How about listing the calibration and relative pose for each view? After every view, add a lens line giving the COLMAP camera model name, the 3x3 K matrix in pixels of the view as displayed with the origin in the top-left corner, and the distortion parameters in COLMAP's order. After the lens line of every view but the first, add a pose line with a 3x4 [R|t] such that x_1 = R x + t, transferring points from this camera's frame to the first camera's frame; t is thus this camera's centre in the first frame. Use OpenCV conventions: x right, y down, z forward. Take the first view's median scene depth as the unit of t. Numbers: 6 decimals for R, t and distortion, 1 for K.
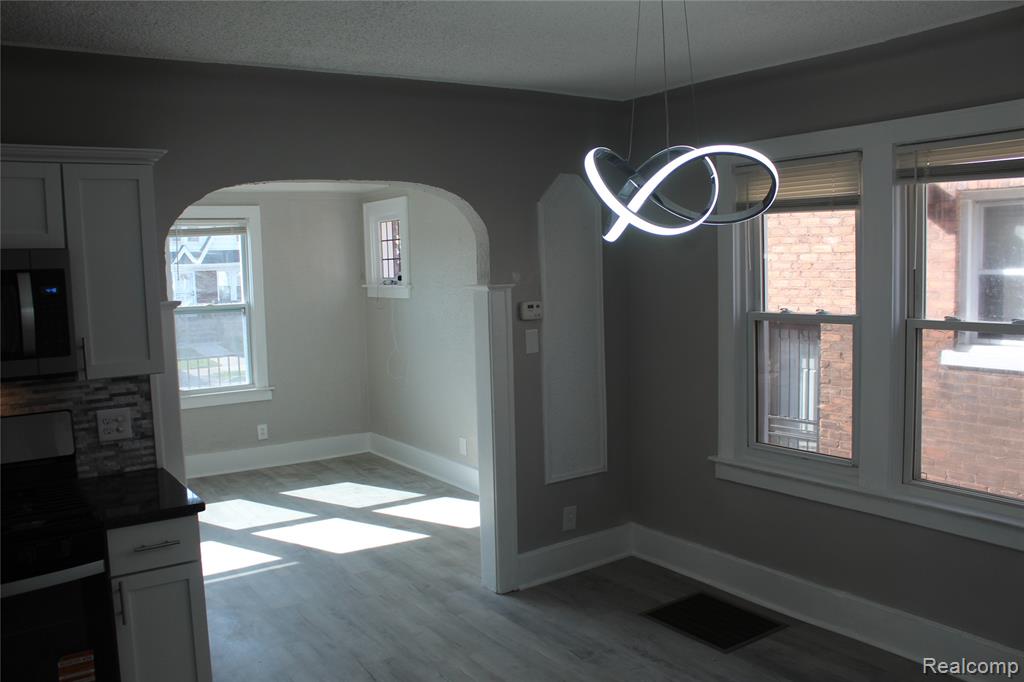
lens RADIAL K [[848.2, 0, 512.9], [0, 848.2, 340.4], [0, 0, 1]] dist [-0.103513, 0.014281]
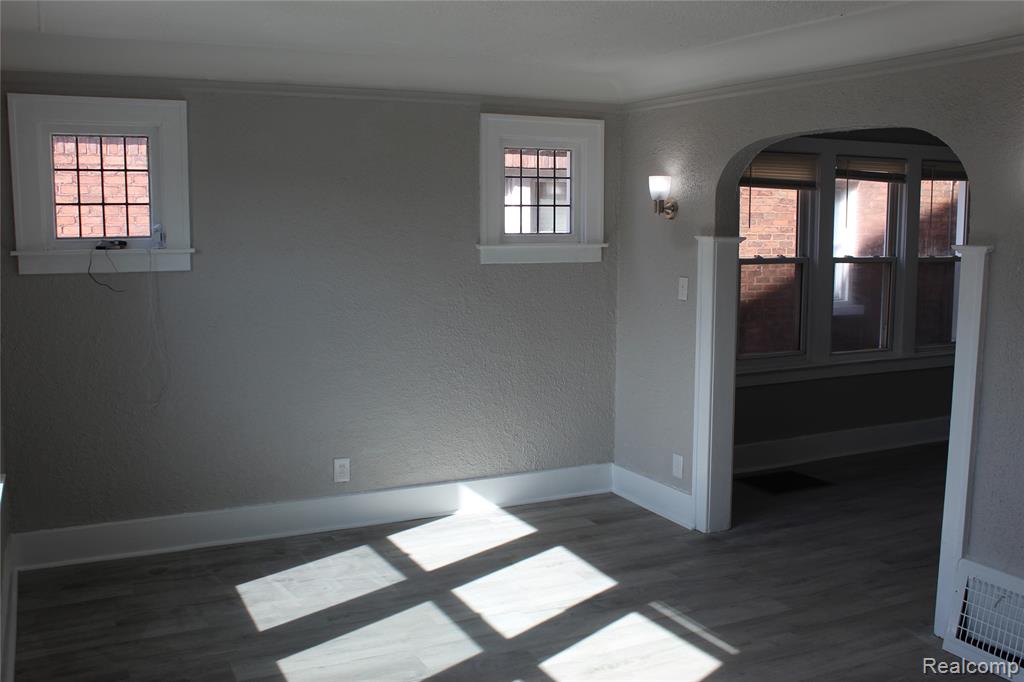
lens RADIAL K [[949.4, 0, 511.6], [0, 949.4, 336.8], [0, 0, 1]] dist [-0.068881, 0.000000]
pose [[0.147953, -0.095537, 0.984369, -0.926939], [0.082099, 0.993074, 0.084042, -0.048807], [-0.985581, 0.068382, 0.154772, 0.820258]]
